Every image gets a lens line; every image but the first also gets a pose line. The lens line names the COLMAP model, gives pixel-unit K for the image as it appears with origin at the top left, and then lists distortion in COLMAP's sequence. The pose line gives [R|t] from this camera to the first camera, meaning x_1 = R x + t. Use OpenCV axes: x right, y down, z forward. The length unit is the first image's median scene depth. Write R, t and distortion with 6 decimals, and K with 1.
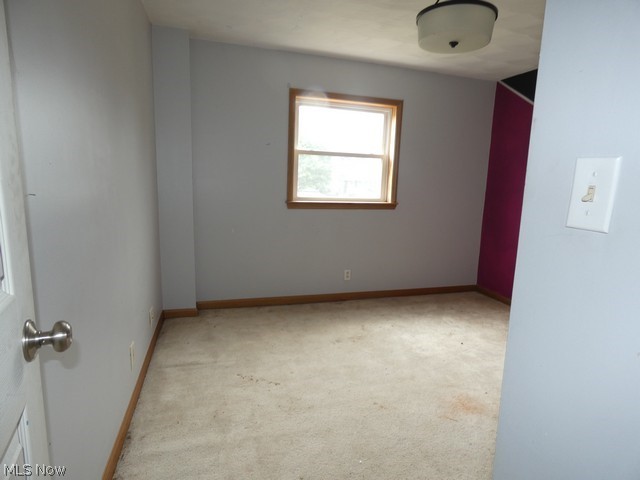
lens RADIAL K [[393.9, 0, 320.0], [0, 393.9, 240.0], [0, 0, 1]] dist [0.024466, -0.001756]
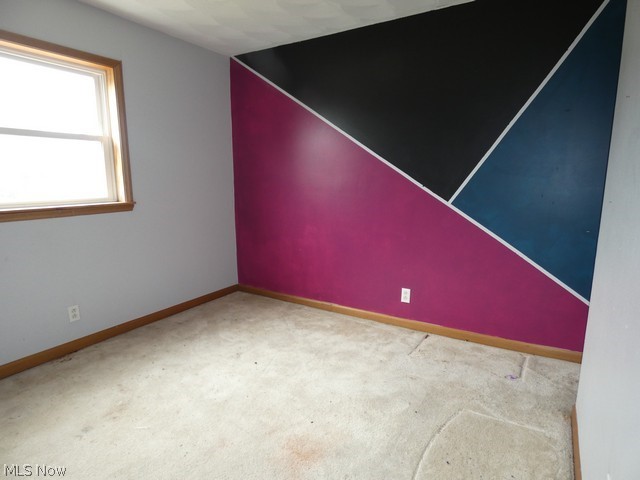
lens RADIAL K [[393.9, 0, 320.0], [0, 393.9, 240.0], [0, 0, 1]] dist [0.024466, -0.001756]
pose [[0.762151, -0.144999, 0.630952, -0.021972], [0.131596, 0.988947, 0.068311, -0.028117], [-0.633883, 0.030967, 0.772809, 0.208462]]
